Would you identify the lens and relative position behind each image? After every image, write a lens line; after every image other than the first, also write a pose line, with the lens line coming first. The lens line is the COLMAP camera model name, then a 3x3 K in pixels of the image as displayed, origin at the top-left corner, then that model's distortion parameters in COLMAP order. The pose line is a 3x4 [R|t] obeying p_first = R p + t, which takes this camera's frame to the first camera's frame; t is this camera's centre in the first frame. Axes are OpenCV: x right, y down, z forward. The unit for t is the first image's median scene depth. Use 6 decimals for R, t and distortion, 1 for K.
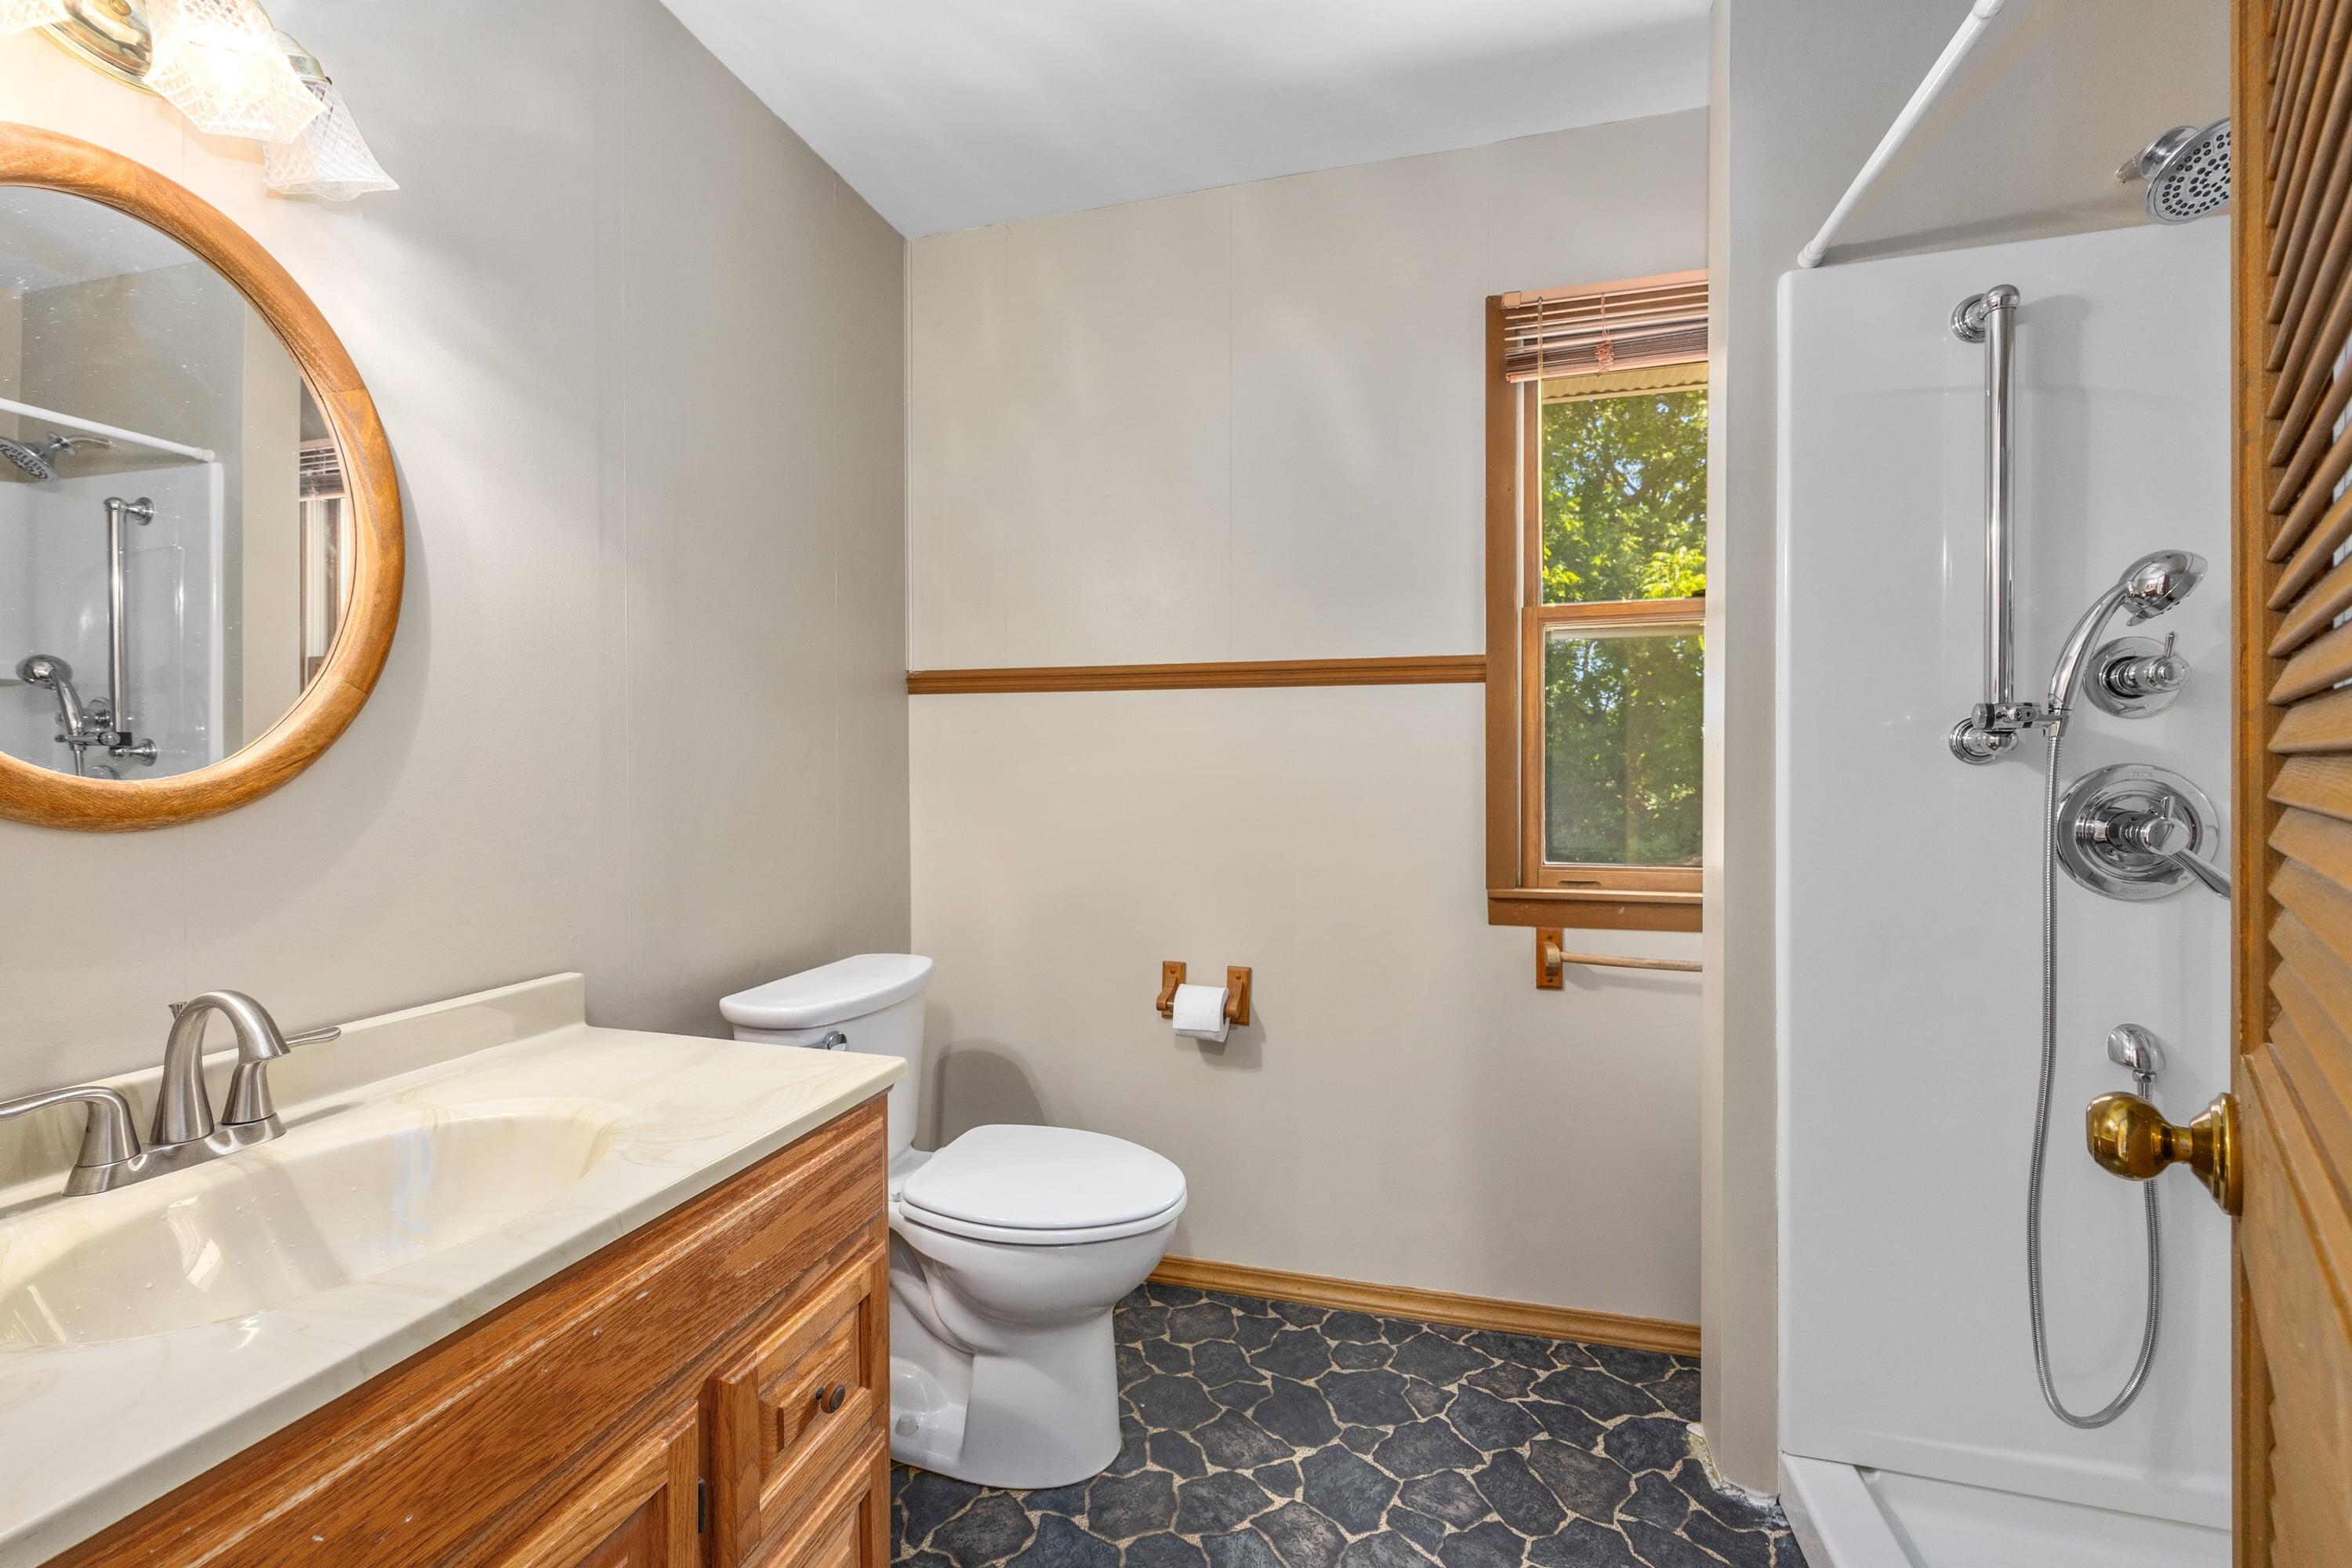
lens RADIAL K [[941.7, 0, 1172.7], [0, 941.7, 776.4], [0, 0, 1]] dist [-0.002301, -0.000331]
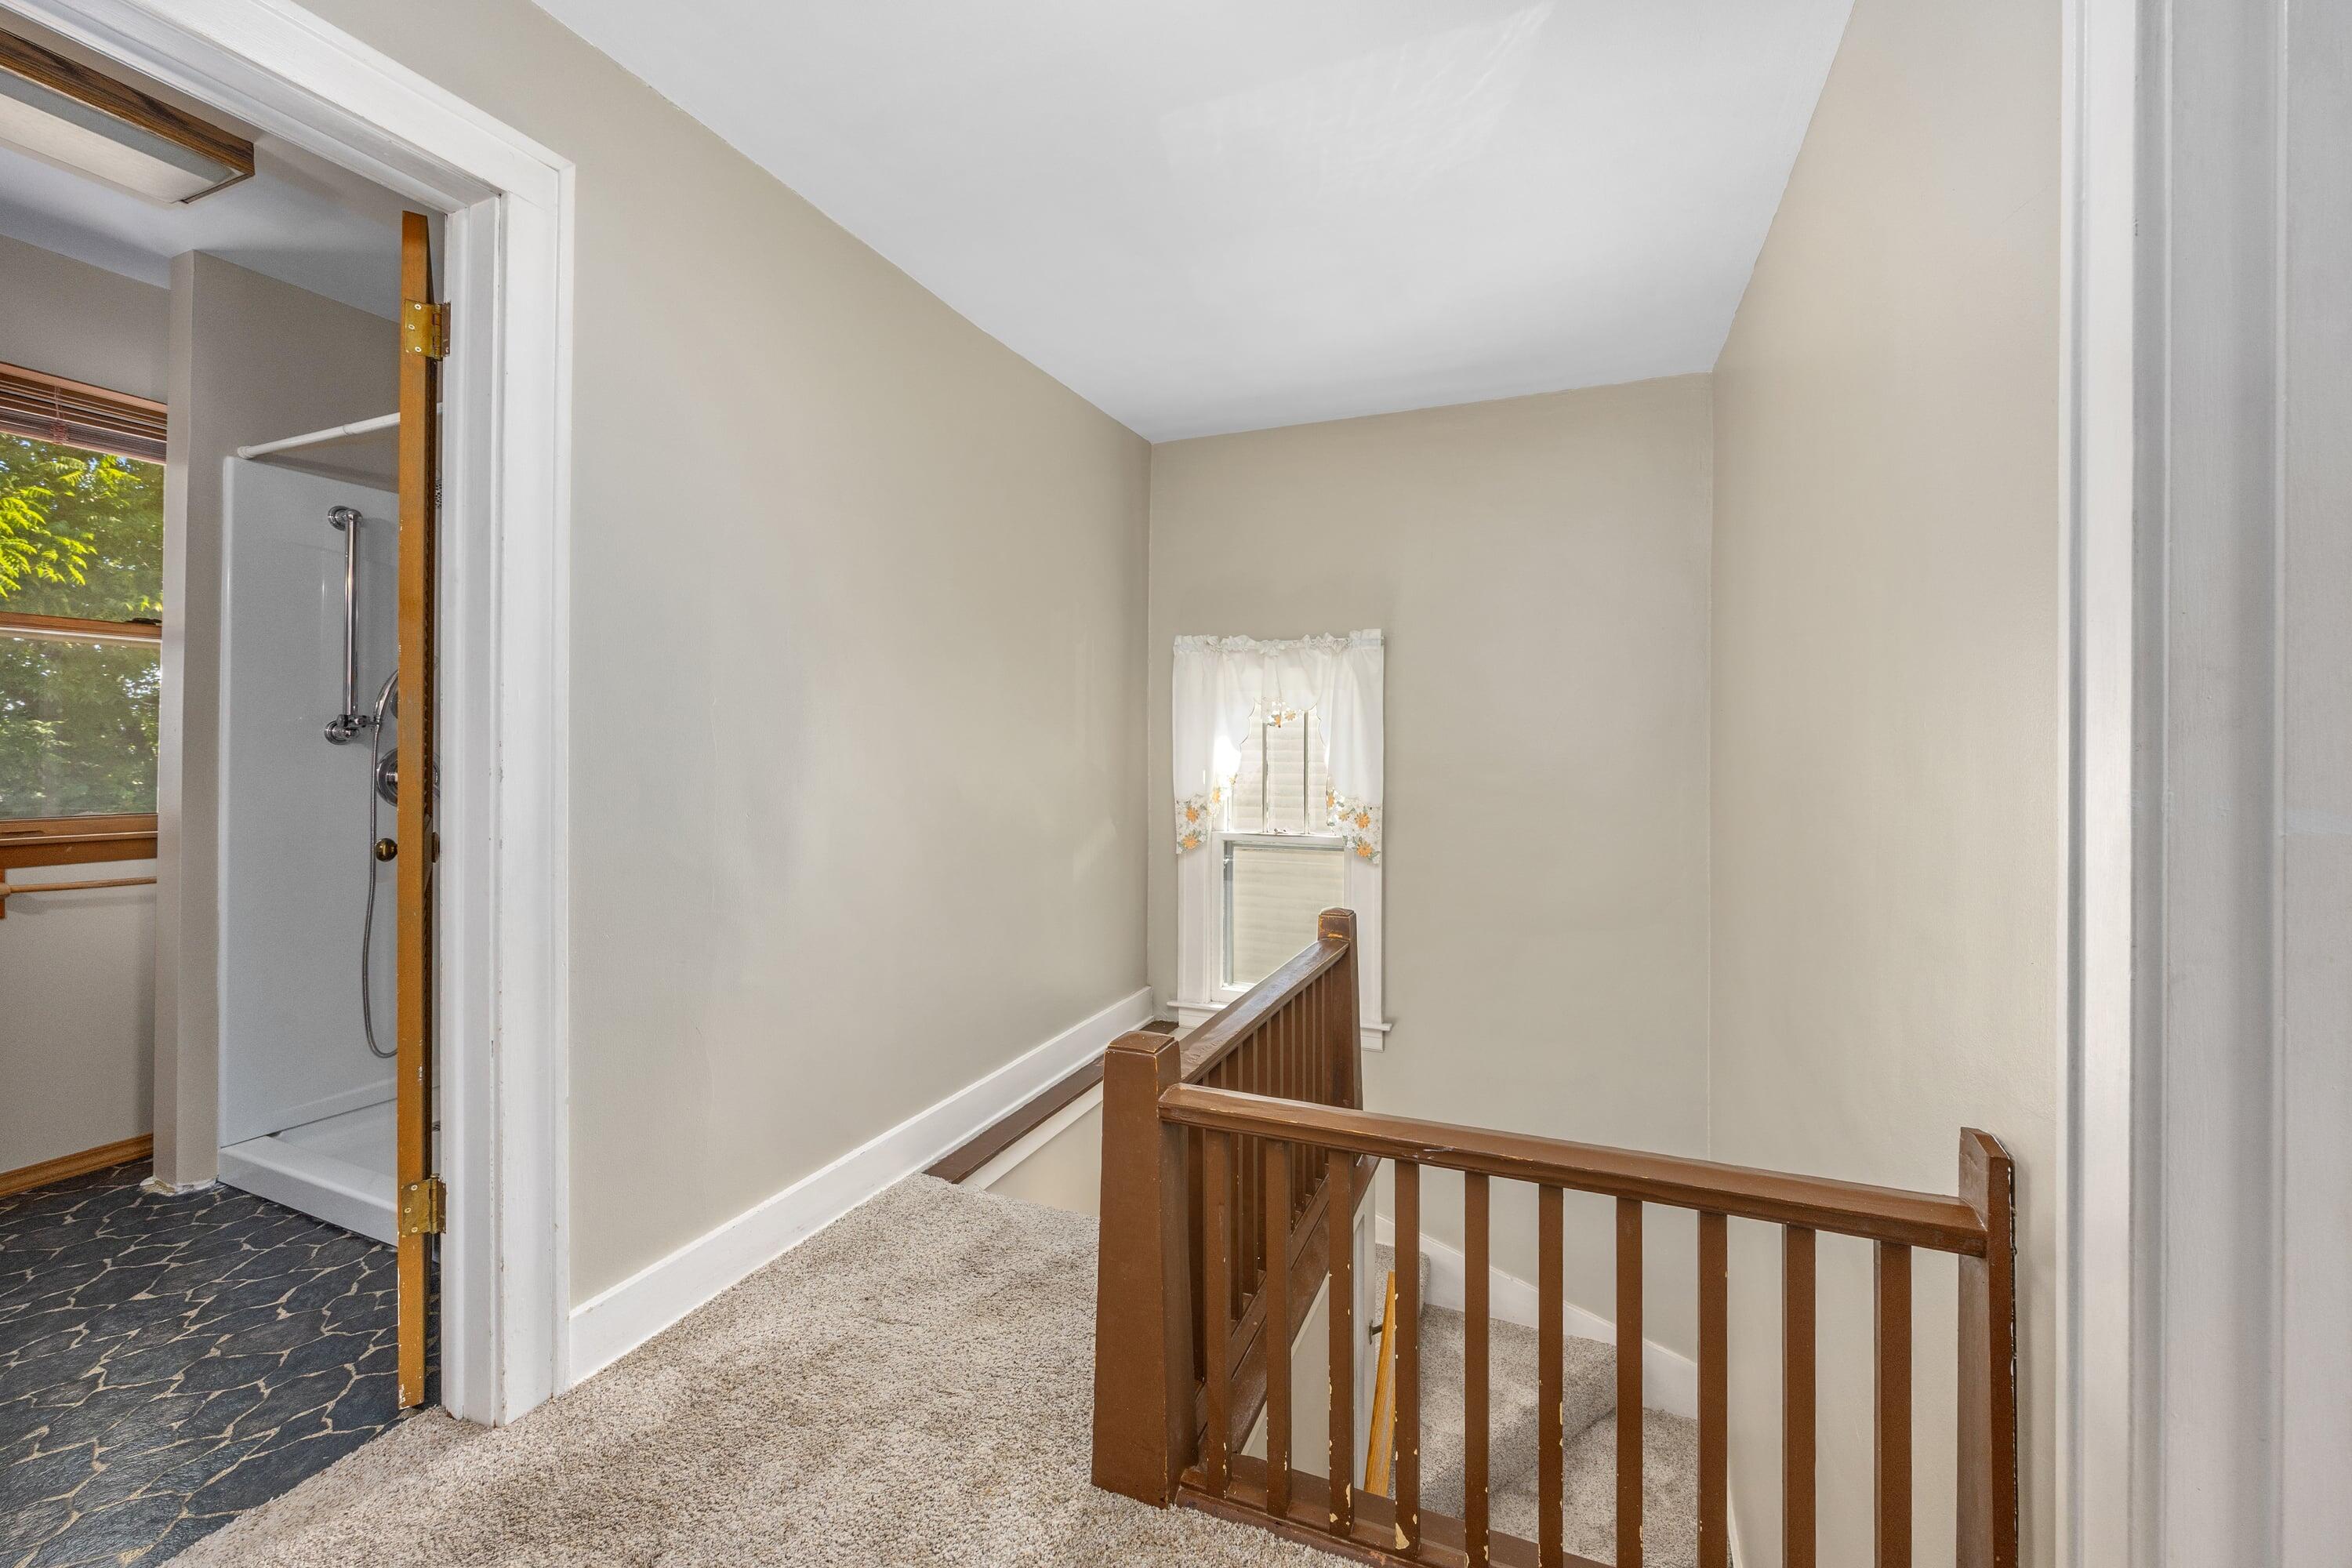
lens RADIAL K [[941.7, 0, 1170.8], [0, 941.7, 761.1], [0, 0, 1]] dist [-0.002301, -0.000331]
pose [[0.131388, 0.003567, 0.991325, -0.844593], [-0.006043, 0.999978, -0.002798, 0.015390], [-0.991313, -0.005623, 0.131407, -0.960540]]
